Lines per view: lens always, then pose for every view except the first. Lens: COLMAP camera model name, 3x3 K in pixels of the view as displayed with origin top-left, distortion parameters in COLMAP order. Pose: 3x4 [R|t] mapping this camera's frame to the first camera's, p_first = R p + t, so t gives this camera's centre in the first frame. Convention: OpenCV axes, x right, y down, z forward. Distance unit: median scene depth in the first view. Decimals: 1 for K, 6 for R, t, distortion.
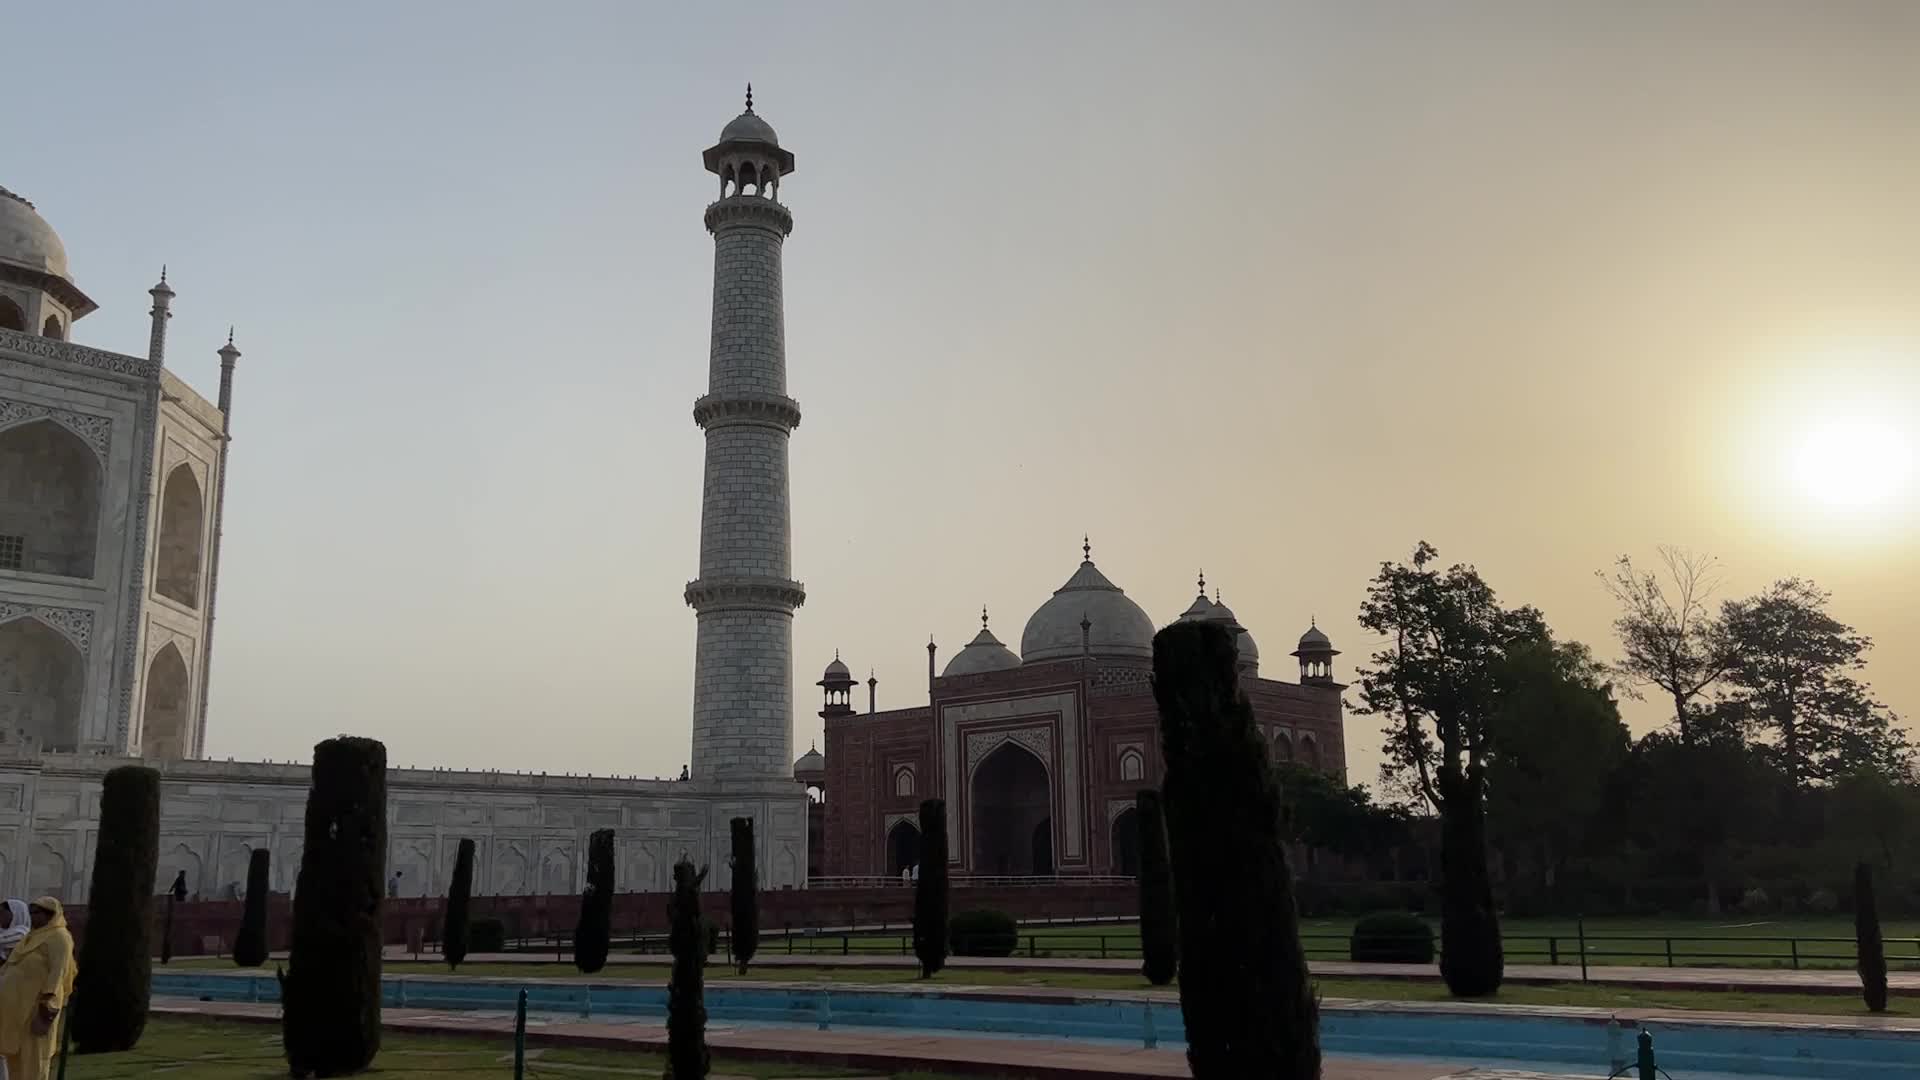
lens RADIAL K [[1638.5, 0, 966.4], [0, 1638.5, 539.6], [0, 0, 1]] dist [0.084828, -0.127161]
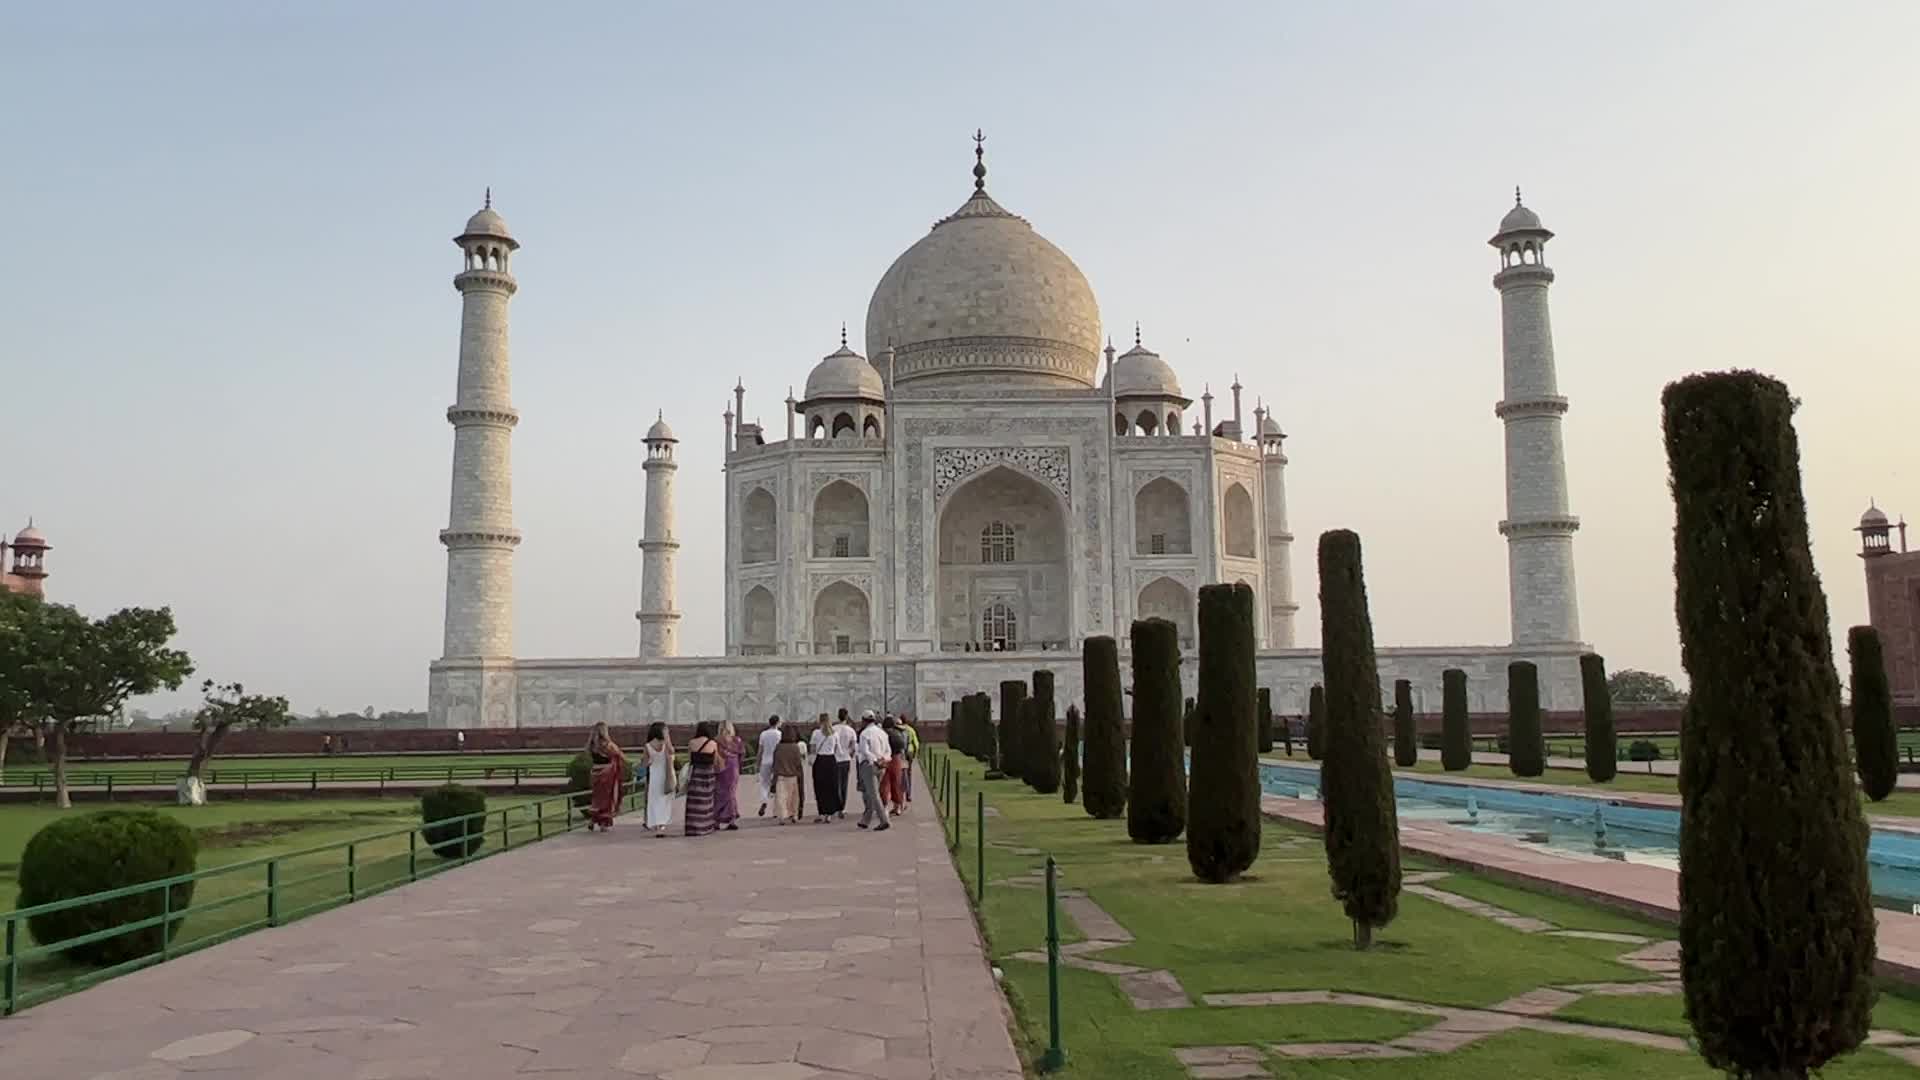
lens RADIAL K [[1490.7, 0, 959.7], [0, 1490.7, 532.9], [0, 0, 1]] dist [-0.001070, -0.004877]
pose [[0.682334, -0.083080, -0.726304, 0.549282], [0.155086, 0.987358, 0.032756, -0.096856], [0.714401, -0.134990, 0.686593, -0.392300]]
